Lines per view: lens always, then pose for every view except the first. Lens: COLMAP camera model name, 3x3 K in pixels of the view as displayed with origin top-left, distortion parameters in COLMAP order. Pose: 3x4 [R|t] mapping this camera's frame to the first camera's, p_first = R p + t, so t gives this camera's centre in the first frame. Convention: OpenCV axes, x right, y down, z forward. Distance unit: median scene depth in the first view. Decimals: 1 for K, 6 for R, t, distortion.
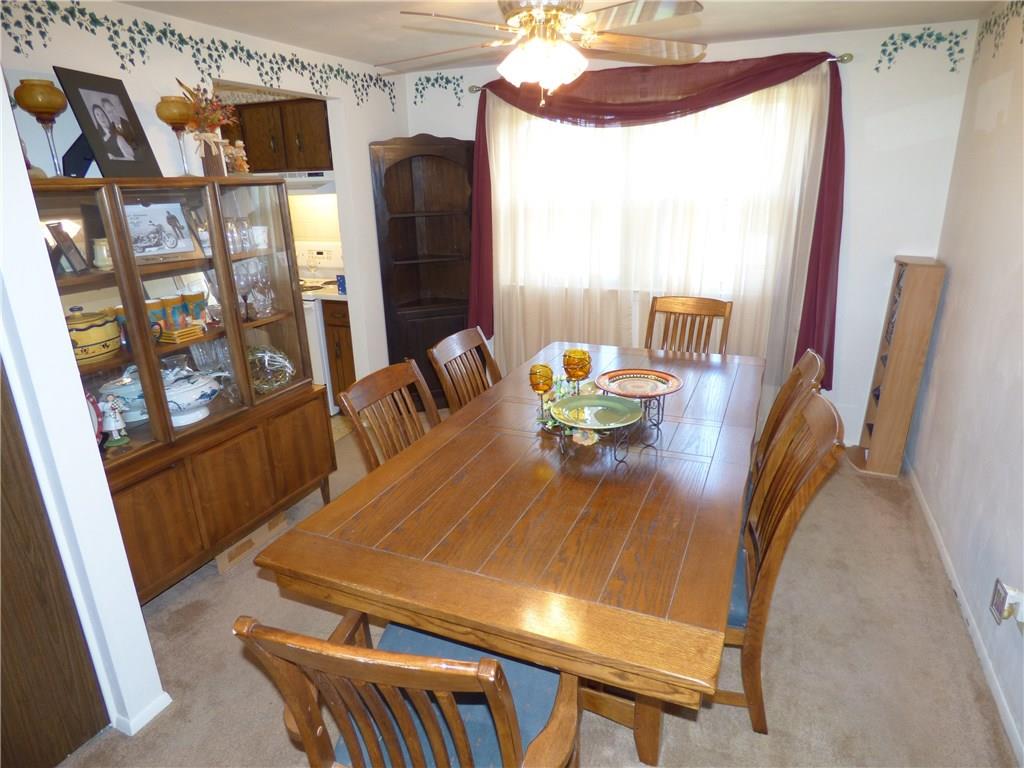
lens RADIAL K [[612.6, 0, 514.2], [0, 612.6, 381.0], [0, 0, 1]] dist [-0.004838, -0.003459]
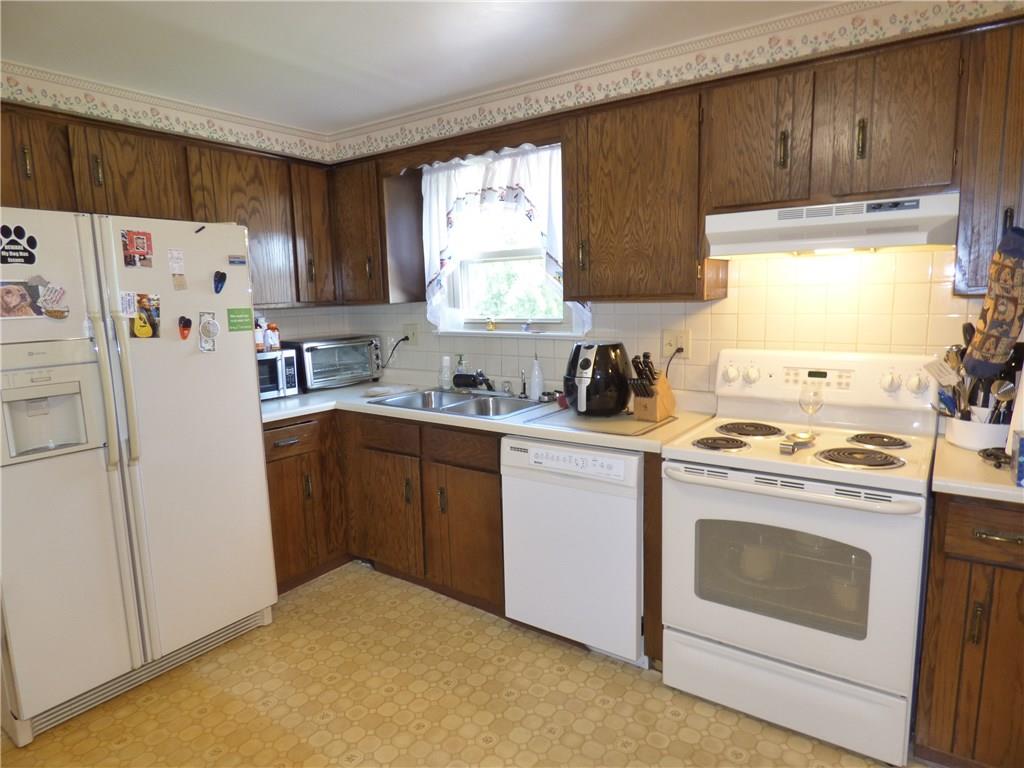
lens RADIAL K [[612.6, 0, 514.2], [0, 612.6, 381.0], [0, 0, 1]] dist [-0.004838, -0.003459]
pose [[0.978698, 0.029926, -0.203111, -0.498776], [-0.063831, 0.984643, -0.162495, -0.119687], [0.195129, 0.171998, 0.965578, 0.532402]]
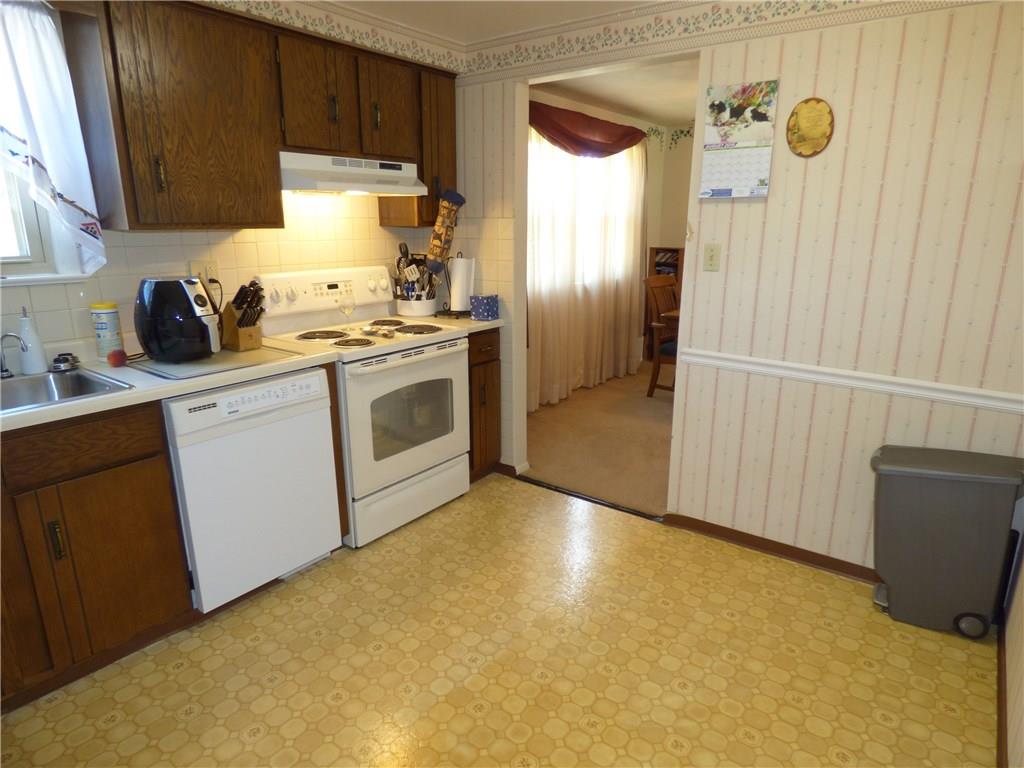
lens RADIAL K [[612.6, 0, 514.2], [0, 612.6, 381.0], [0, 0, 1]] dist [-0.004838, -0.003459]
pose [[0.236953, -0.221660, 0.945897, -0.995337], [0.299087, 0.942982, 0.146053, -0.166511], [-0.924338, 0.248298, 0.289738, 0.725644]]
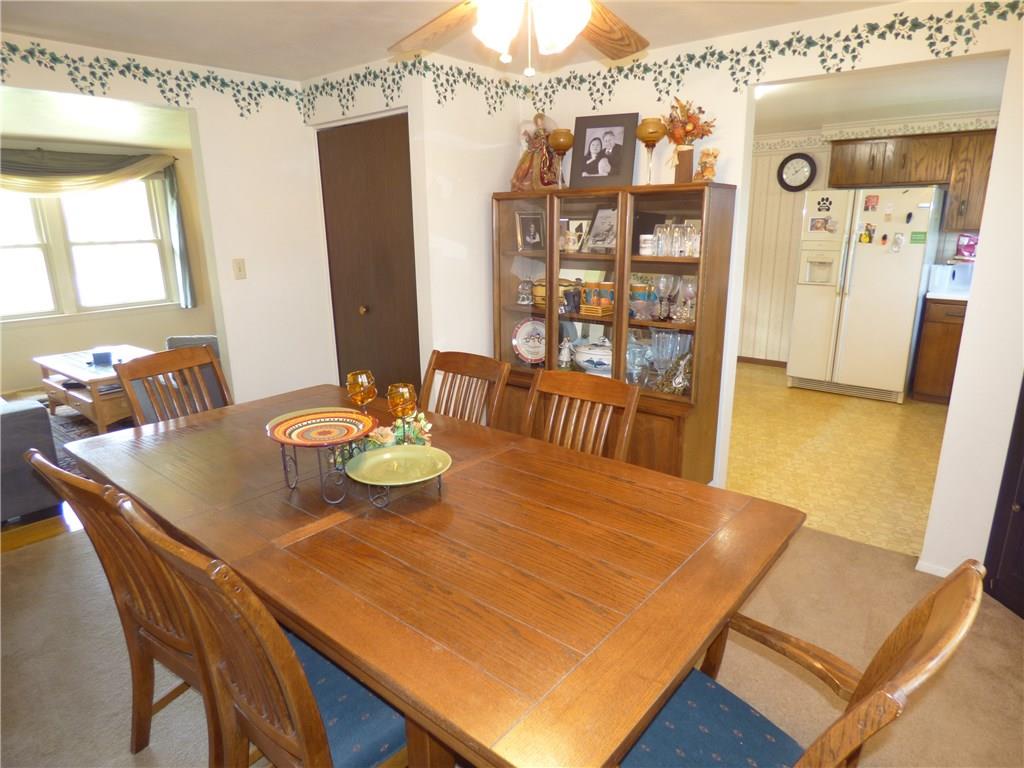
lens RADIAL K [[612.6, 0, 514.2], [0, 612.6, 381.0], [0, 0, 1]] dist [-0.004838, -0.003459]
pose [[-0.283870, 0.270045, -0.920051, 0.416604], [-0.283255, 0.893084, 0.349525, -0.199717], [0.916070, 0.359828, -0.177028, 0.644277]]
